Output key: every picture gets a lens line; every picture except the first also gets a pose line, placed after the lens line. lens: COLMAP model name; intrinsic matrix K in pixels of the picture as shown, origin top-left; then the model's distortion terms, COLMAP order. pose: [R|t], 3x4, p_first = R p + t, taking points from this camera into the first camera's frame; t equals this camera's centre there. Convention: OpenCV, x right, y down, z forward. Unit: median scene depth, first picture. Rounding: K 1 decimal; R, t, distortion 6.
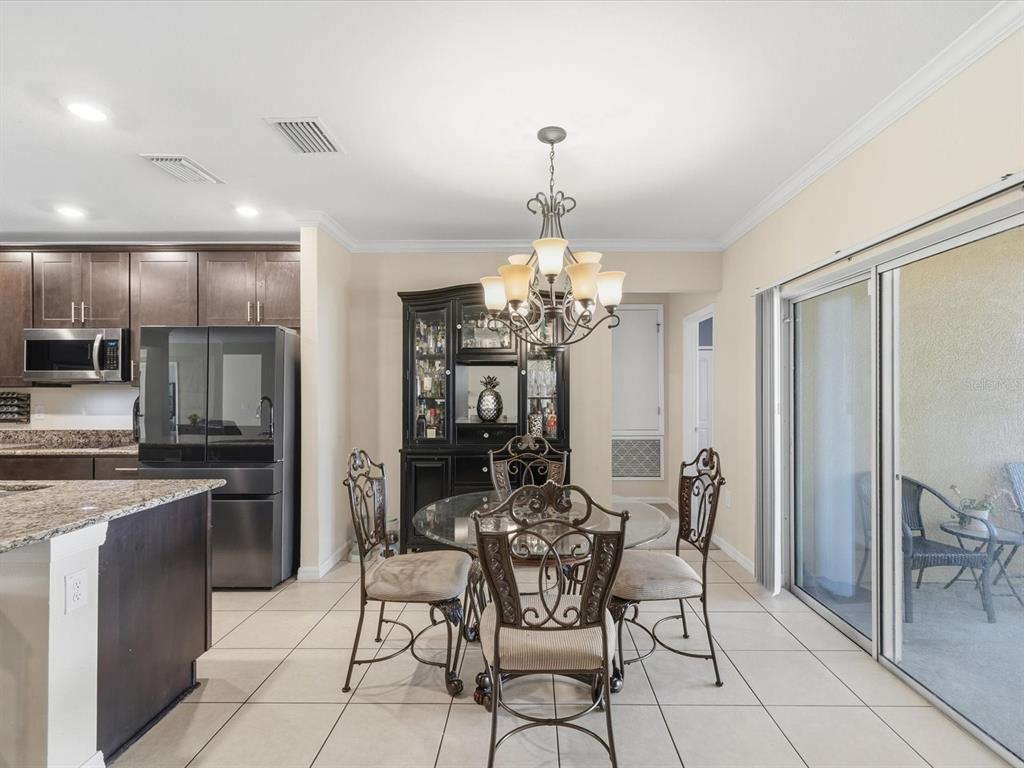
lens RADIAL K [[501.6, 0, 517.8], [0, 501.6, 389.7], [0, 0, 1]] dist [0.008093, -0.002568]
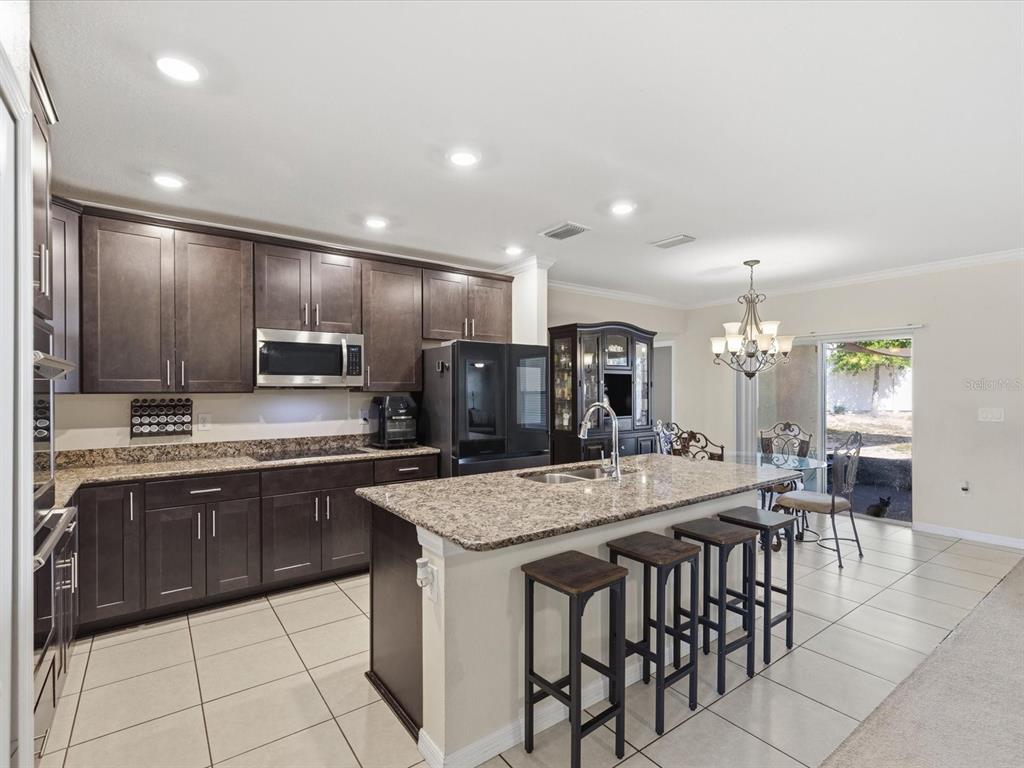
lens RADIAL K [[501.6, 0, 517.6], [0, 501.6, 390.2], [0, 0, 1]] dist [0.008093, -0.002568]
pose [[0.789317, 0.001454, 0.613985, -1.226963], [-0.001727, 0.999998, -0.000148, -0.010783], [-0.613984, -0.000943, 0.789318, 0.010079]]
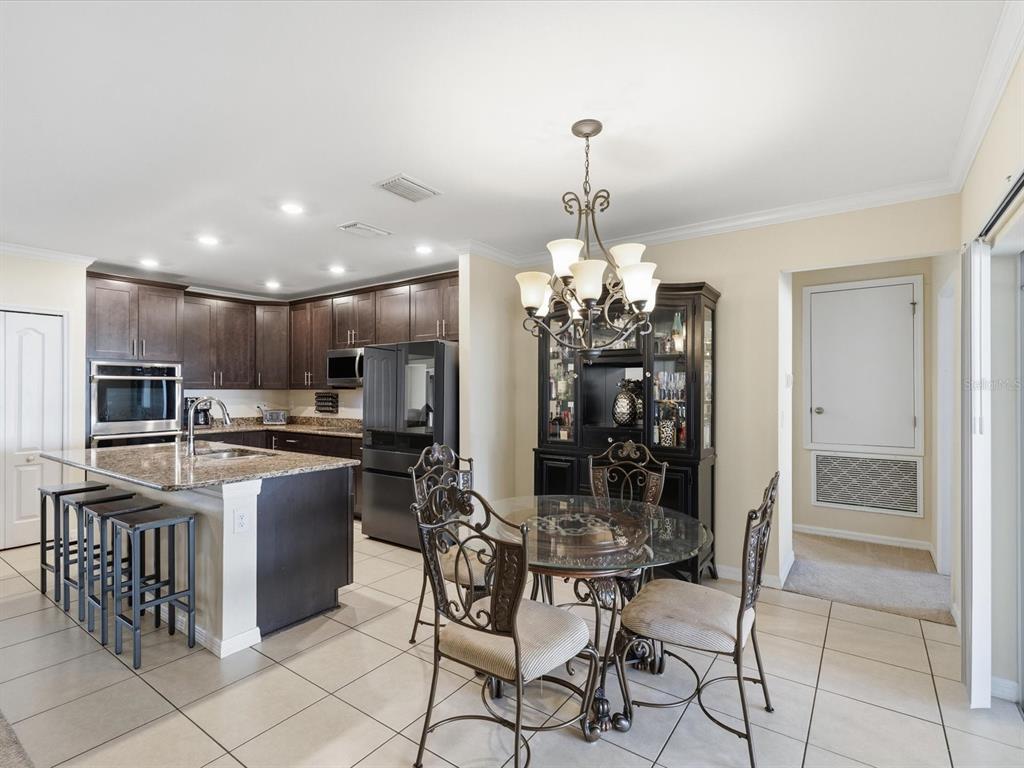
lens RADIAL K [[501.6, 0, 503.8], [0, 501.6, 388.9], [0, 0, 1]] dist [0.008093, -0.002568]
pose [[0.816738, 0.000977, -0.577007, 0.331949], [-0.001059, 0.999999, 0.000193, -0.007625], [0.577007, 0.000453, 0.816739, 0.085957]]
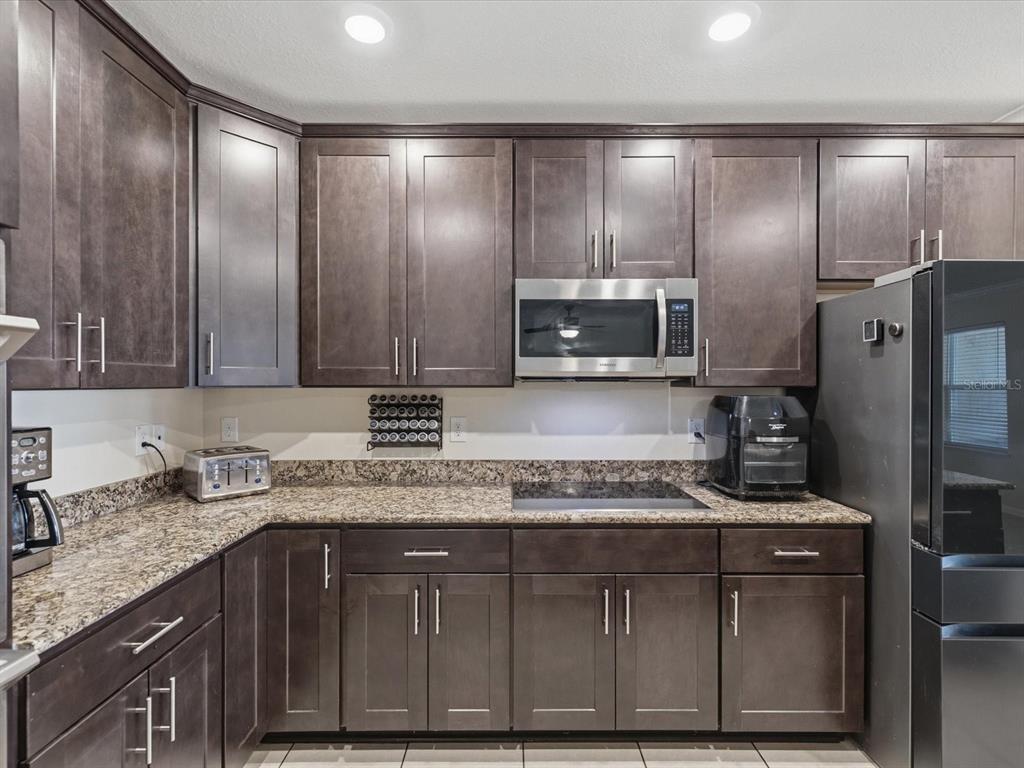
lens RADIAL K [[501.6, 0, 503.5], [0, 501.6, 384.5], [0, 0, 1]] dist [0.008093, -0.002568]
pose [[0.999888, 0.004033, 0.014431, -1.055427], [-0.004122, 0.999973, 0.006137, -0.012026], [-0.014406, -0.006196, 0.999877, 0.493625]]
